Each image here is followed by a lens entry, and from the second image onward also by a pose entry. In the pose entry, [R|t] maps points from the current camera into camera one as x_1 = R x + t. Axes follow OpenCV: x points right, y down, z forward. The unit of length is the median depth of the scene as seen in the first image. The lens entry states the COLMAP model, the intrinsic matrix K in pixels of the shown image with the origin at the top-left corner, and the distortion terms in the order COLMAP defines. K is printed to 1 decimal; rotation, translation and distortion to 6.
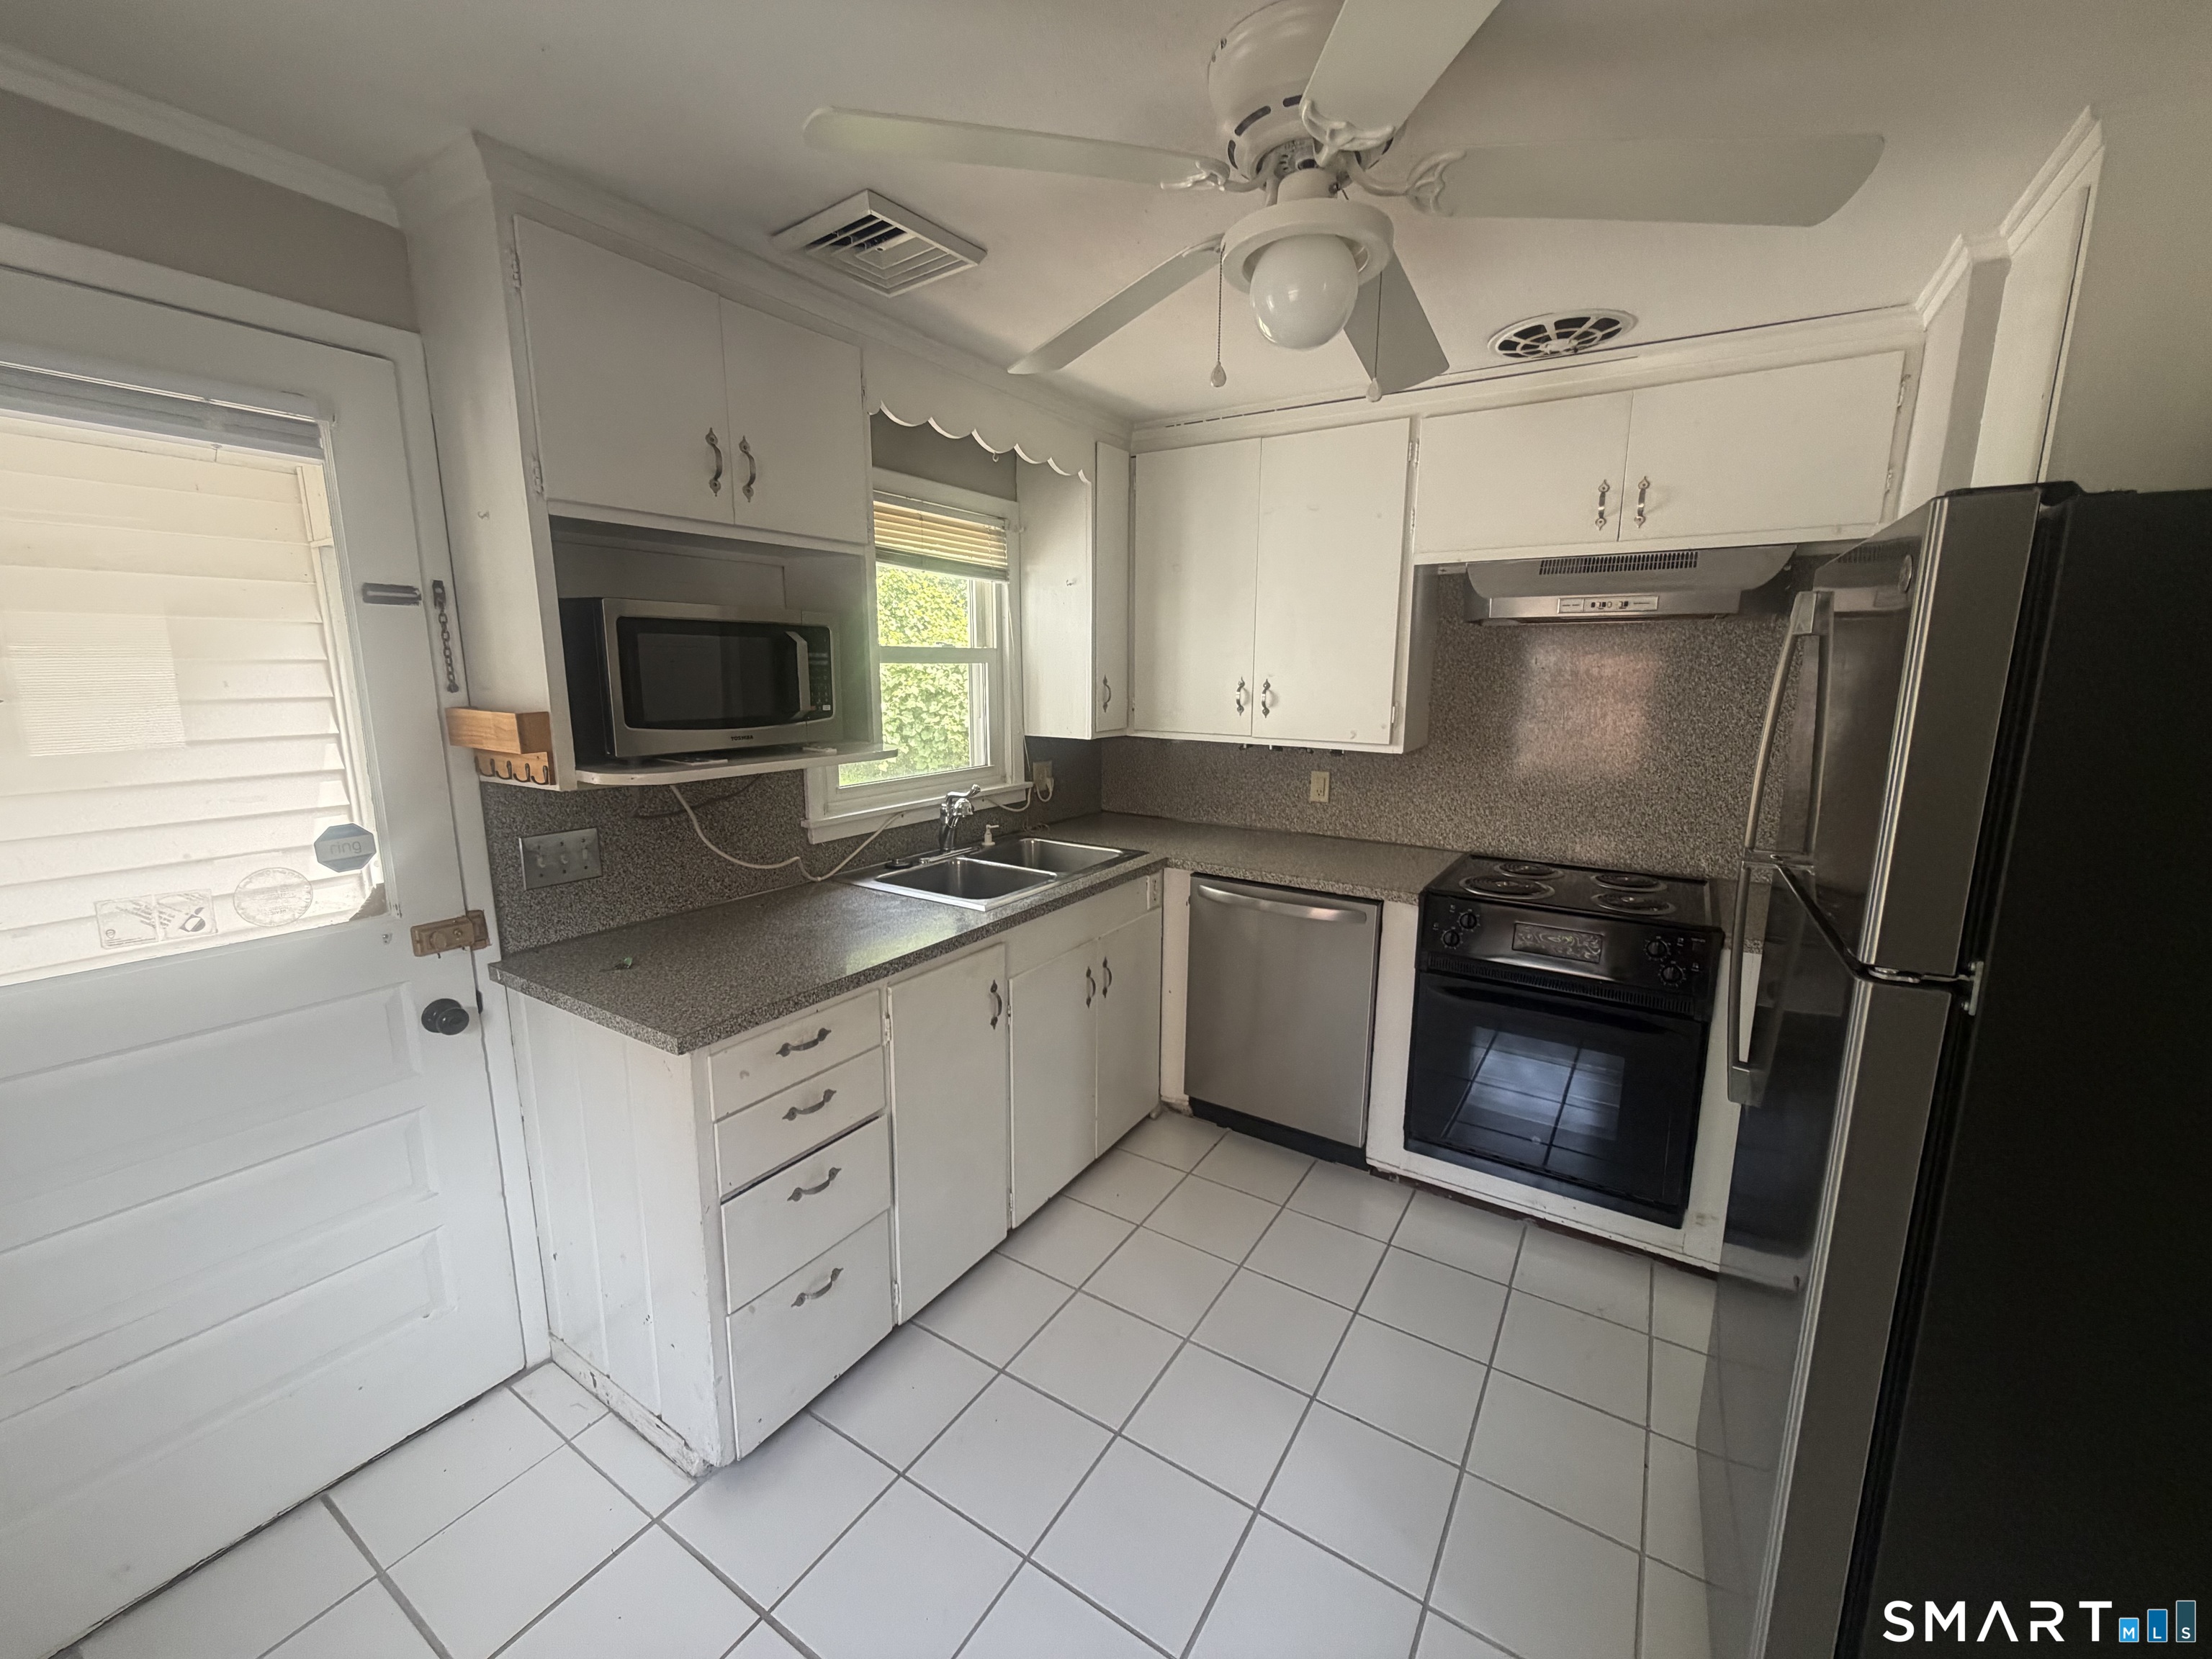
lens RADIAL K [[882.8, 0, 1115.6], [0, 882.8, 827.5], [0, 0, 1]] dist [0.000546, 0.000288]
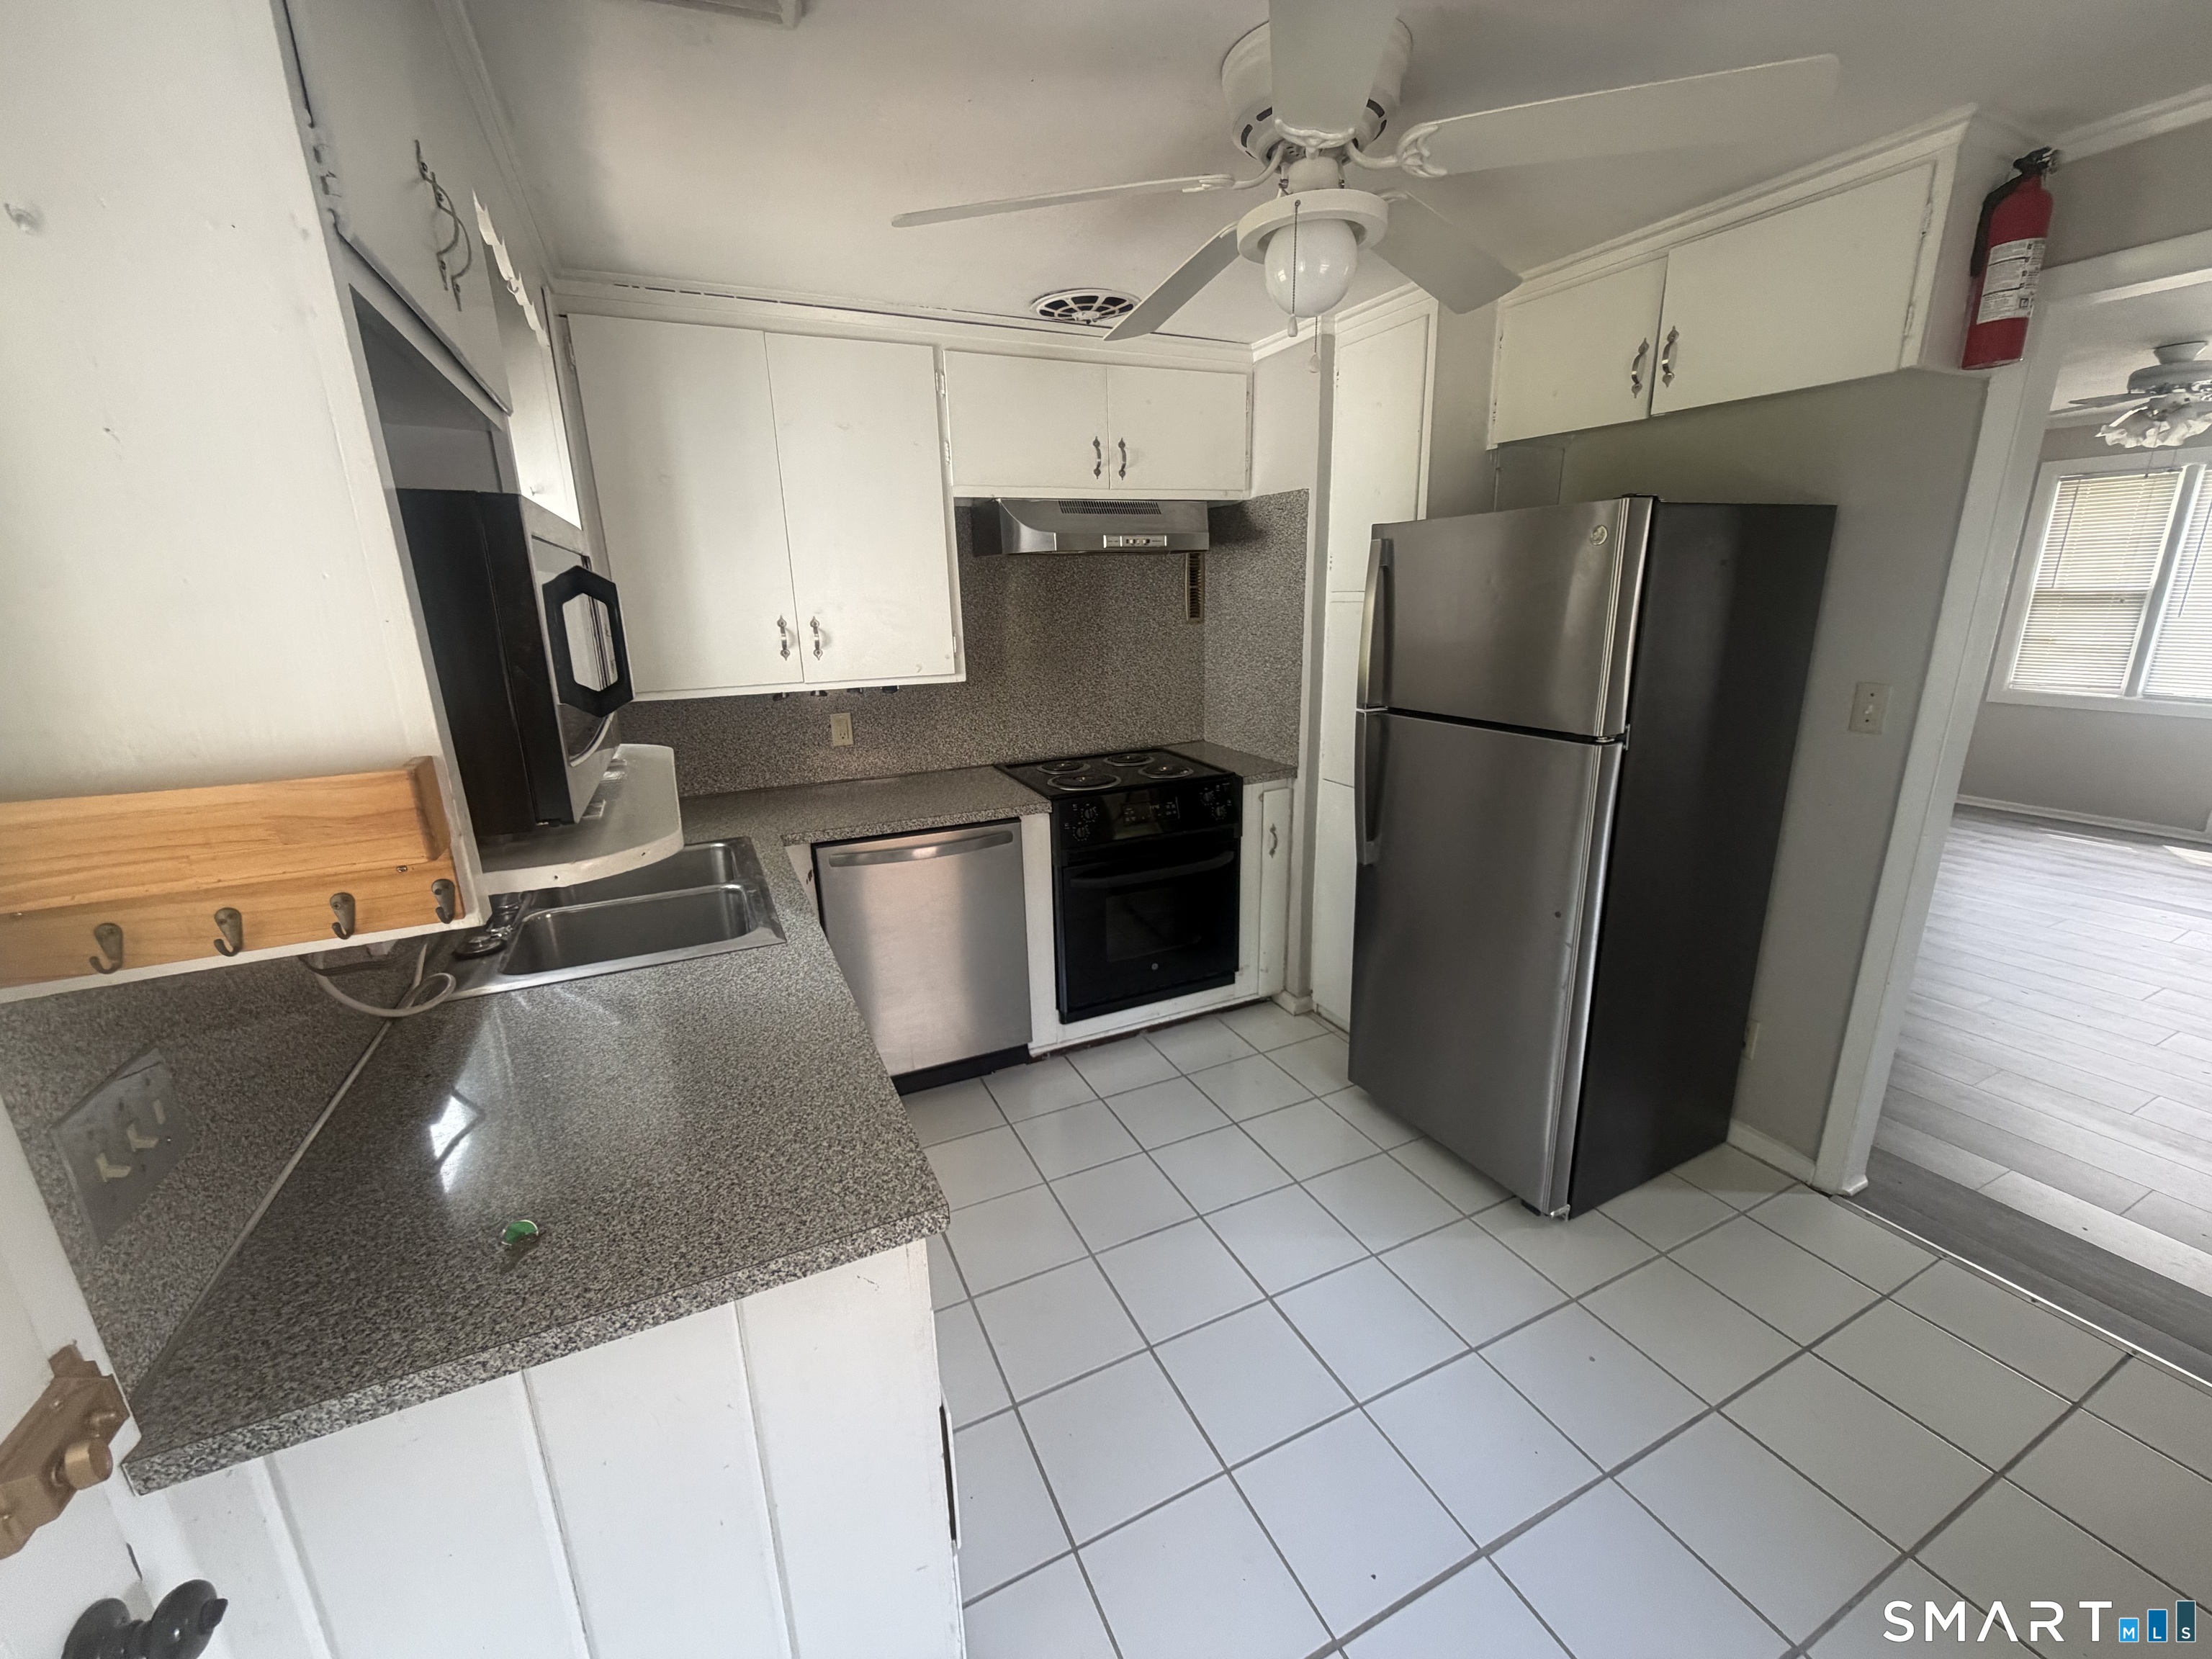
lens RADIAL K [[882.8, 0, 1110.4], [0, 882.8, 828.2], [0, 0, 1]] dist [0.000546, 0.000288]
pose [[0.537725, -0.241271, 0.807861, -0.496784], [0.181672, 0.968829, 0.168422, -0.062643], [-0.823315, 0.056201, 0.564796, 0.287634]]
